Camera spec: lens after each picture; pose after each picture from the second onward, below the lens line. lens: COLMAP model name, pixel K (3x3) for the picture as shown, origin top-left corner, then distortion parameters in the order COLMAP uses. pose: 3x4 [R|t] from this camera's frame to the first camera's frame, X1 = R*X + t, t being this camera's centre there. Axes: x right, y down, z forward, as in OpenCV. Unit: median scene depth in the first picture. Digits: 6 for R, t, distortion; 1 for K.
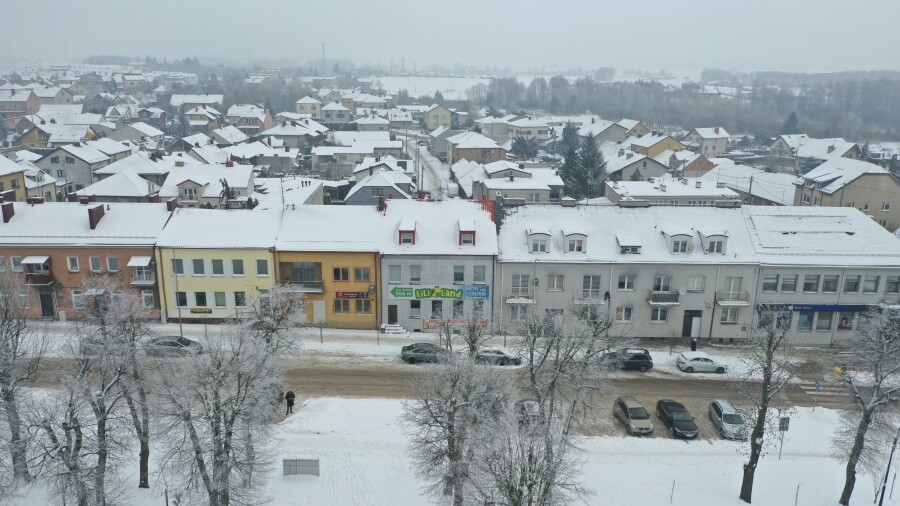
lens RADIAL K [[706.4, 0, 450.1], [0, 706.4, 259.7], [0, 0, 1]] dist [0.001265, 0.000578]
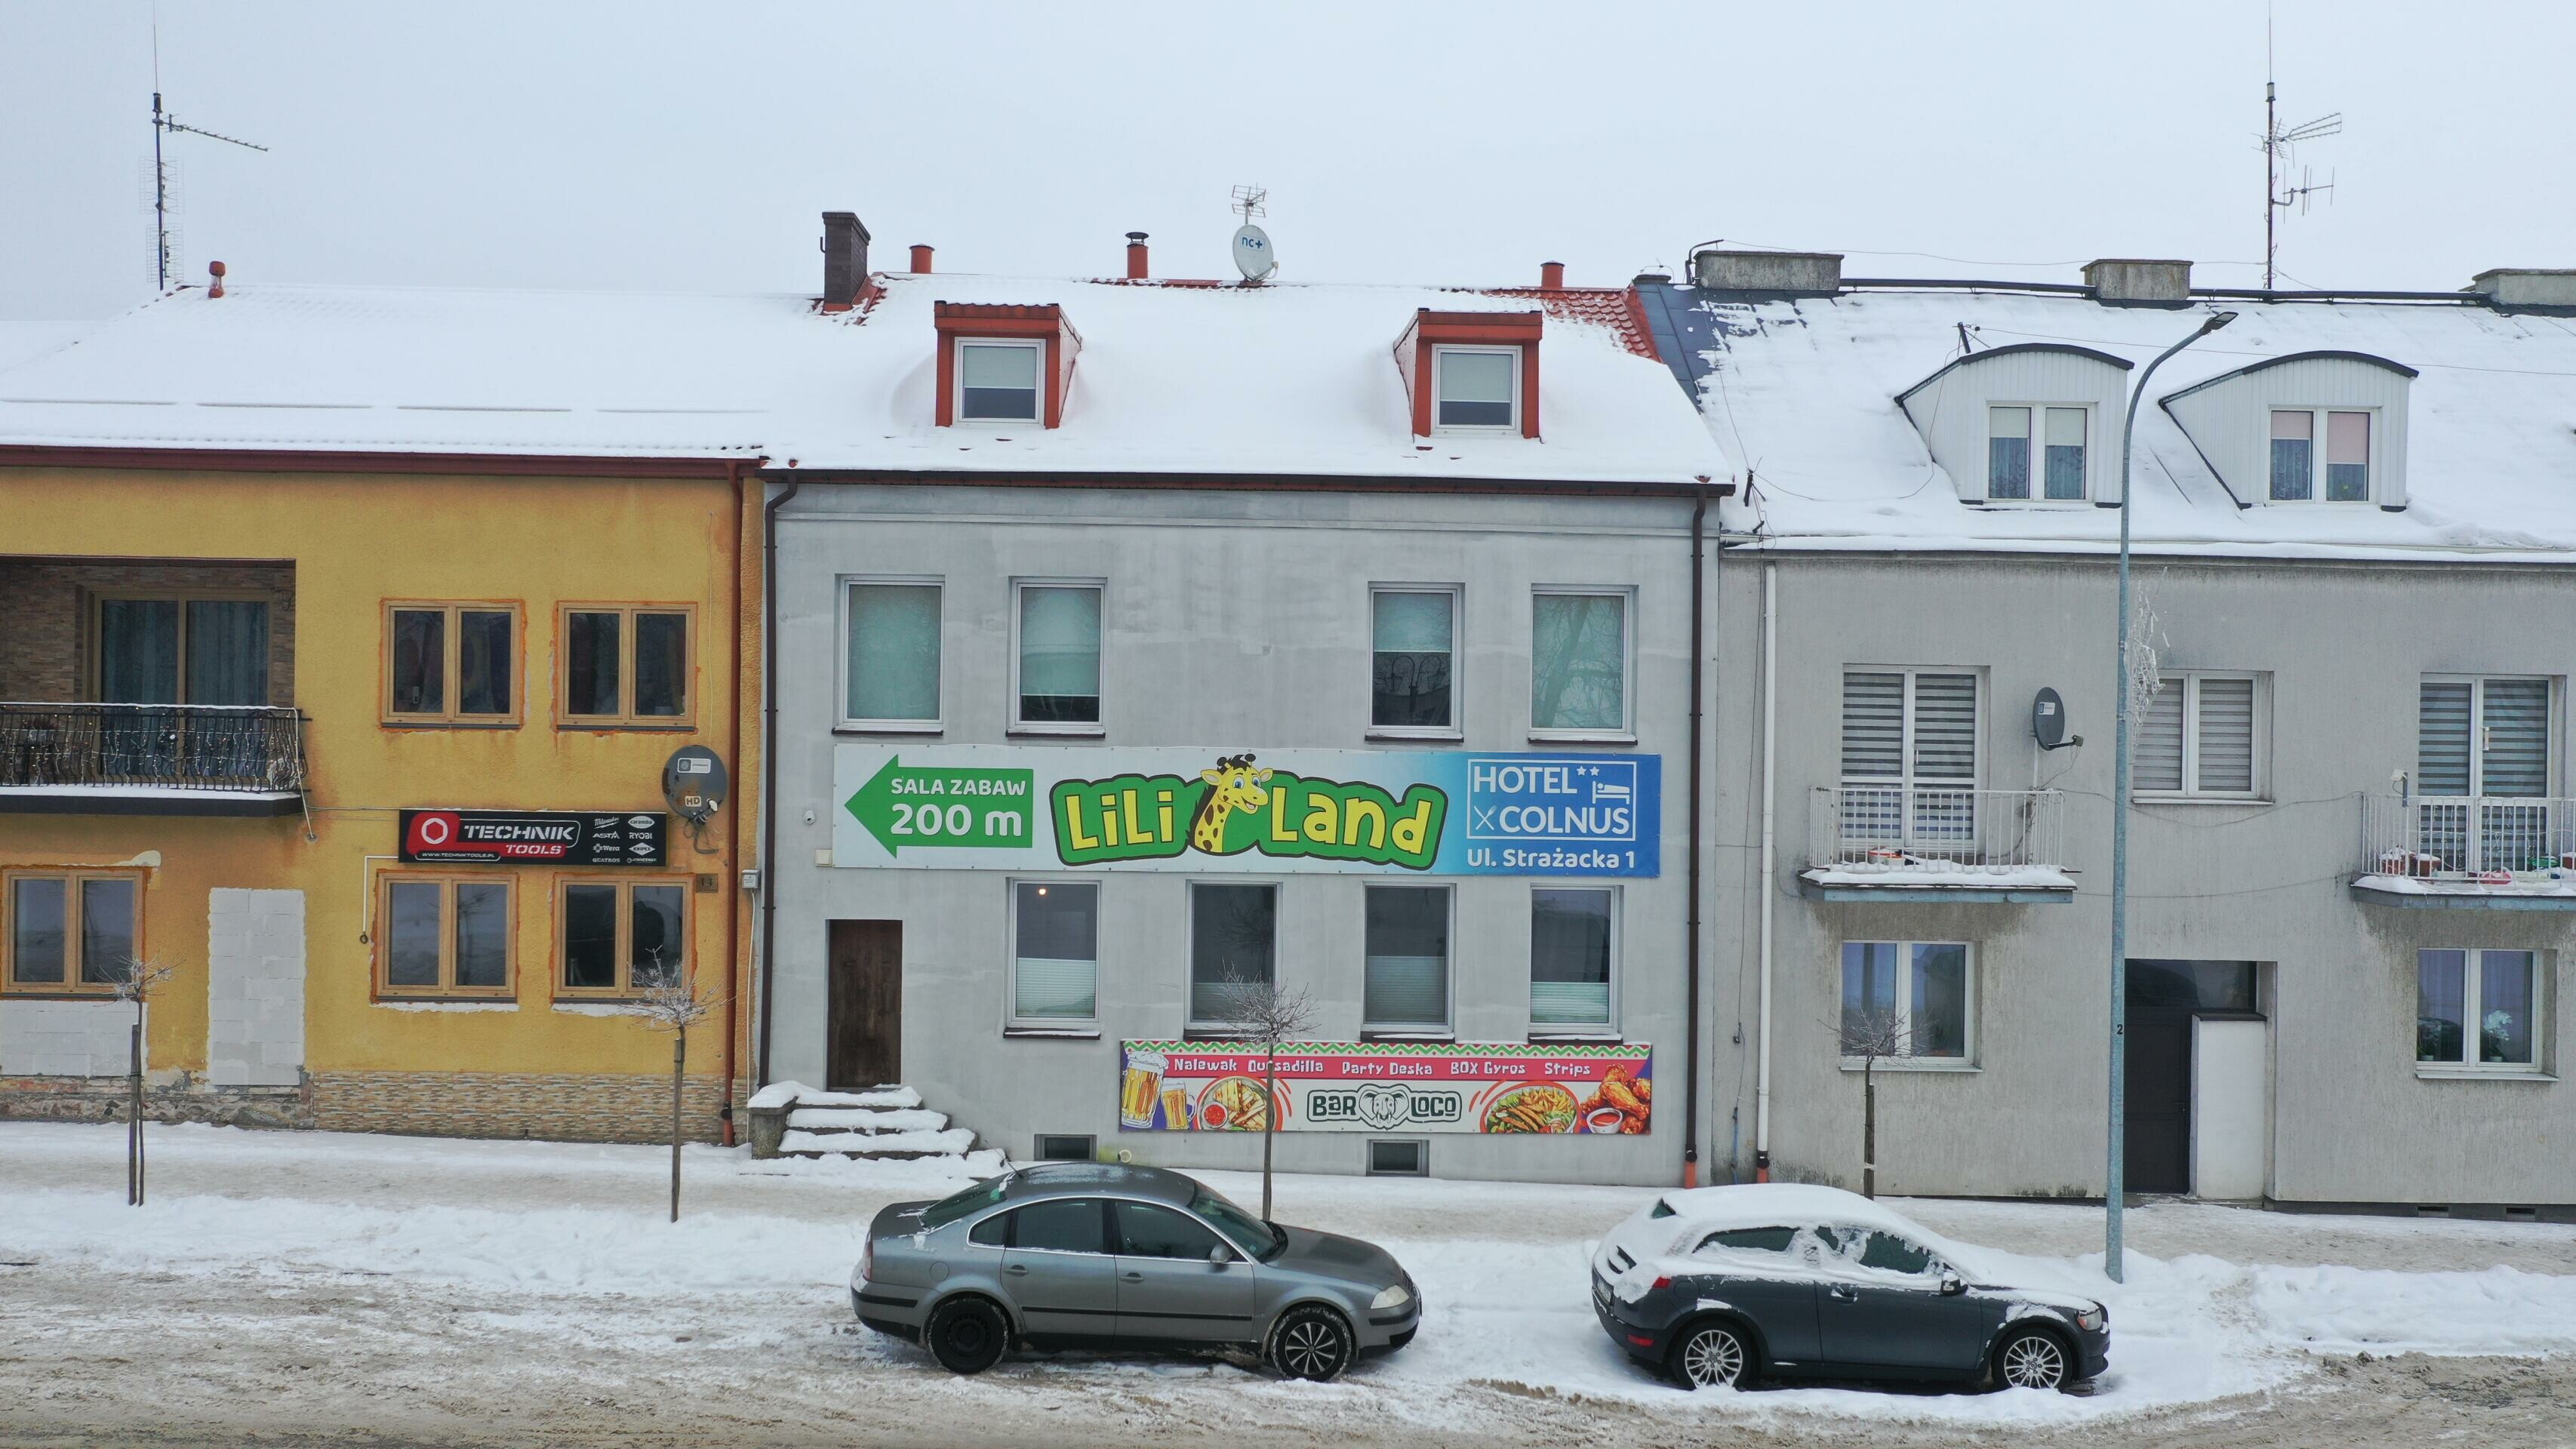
lens RADIAL K [[2021.6, 0, 1290.9], [0, 2021.6, 738.1], [0, 0, 1]] dist [0.001265, 0.000578]
pose [[0.999810, 0.004494, 0.018990, -0.015583], [0.000687, 0.964408, -0.264417, 0.125493], [-0.019503, 0.264380, 0.964221, 0.660574]]
